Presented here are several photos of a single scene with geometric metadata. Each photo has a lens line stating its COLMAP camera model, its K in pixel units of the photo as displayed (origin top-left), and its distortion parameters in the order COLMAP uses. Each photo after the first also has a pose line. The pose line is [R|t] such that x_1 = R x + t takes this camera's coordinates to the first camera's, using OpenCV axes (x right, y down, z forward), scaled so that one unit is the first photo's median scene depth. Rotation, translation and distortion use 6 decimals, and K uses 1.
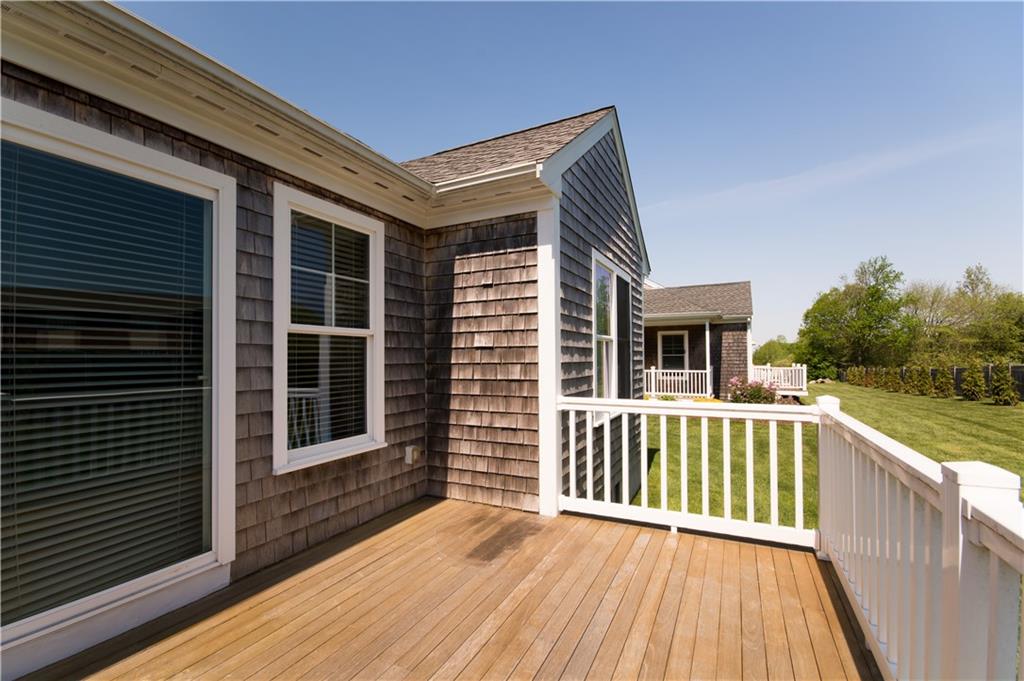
lens RADIAL K [[453.4, 0, 509.0], [0, 453.4, 350.3], [0, 0, 1]] dist [-0.000584, 0.000008]
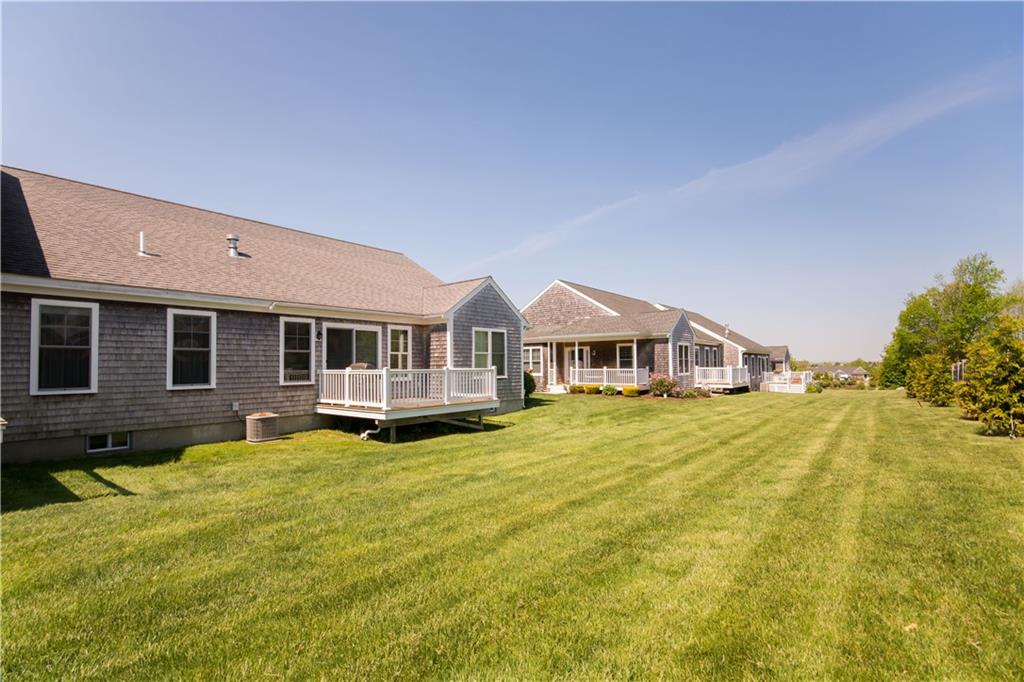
lens RADIAL K [[476.7, 0, 491.9], [0, 476.7, 354.8], [0, 0, 1]] dist [0.023540, 0.000085]
pose [[0.971636, -0.003172, -0.236459, 1.448533], [0.002488, 0.999992, -0.003188, -0.007315], [0.236467, 0.002509, 0.971636, -3.019719]]
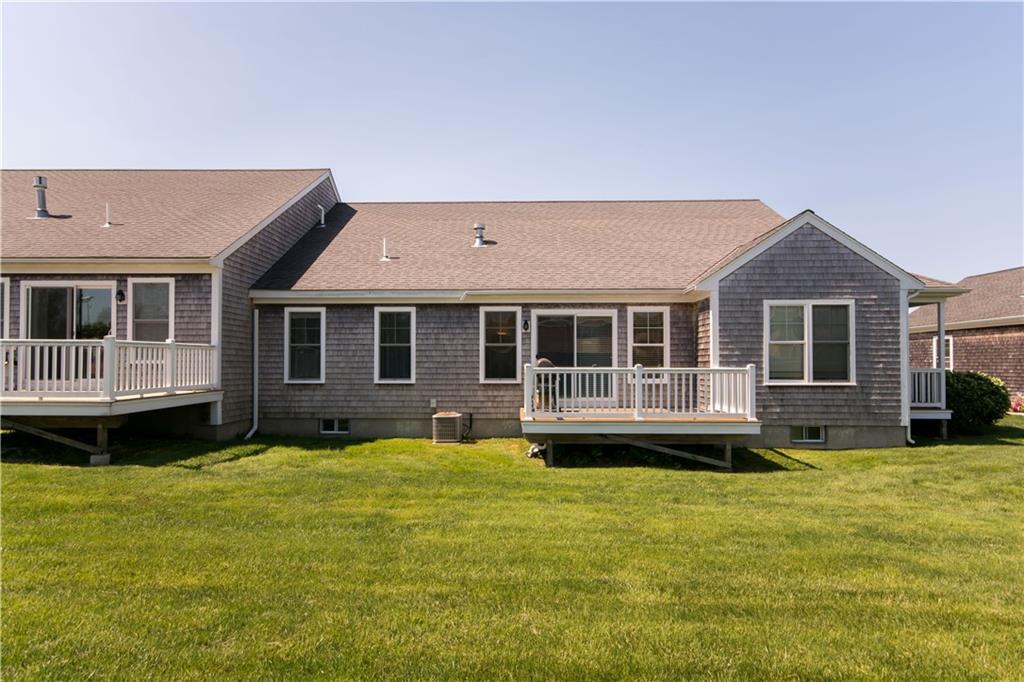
lens RADIAL K [[577.8, 0, 511.0], [0, 577.8, 353.6], [0, 0, 1]] dist [0.020249, 0.000345]
pose [[0.426581, -0.004526, -0.904438, 2.598801], [0.011225, 0.999937, 0.000290, 0.007472], [0.904379, -0.010276, 0.426605, -1.471076]]
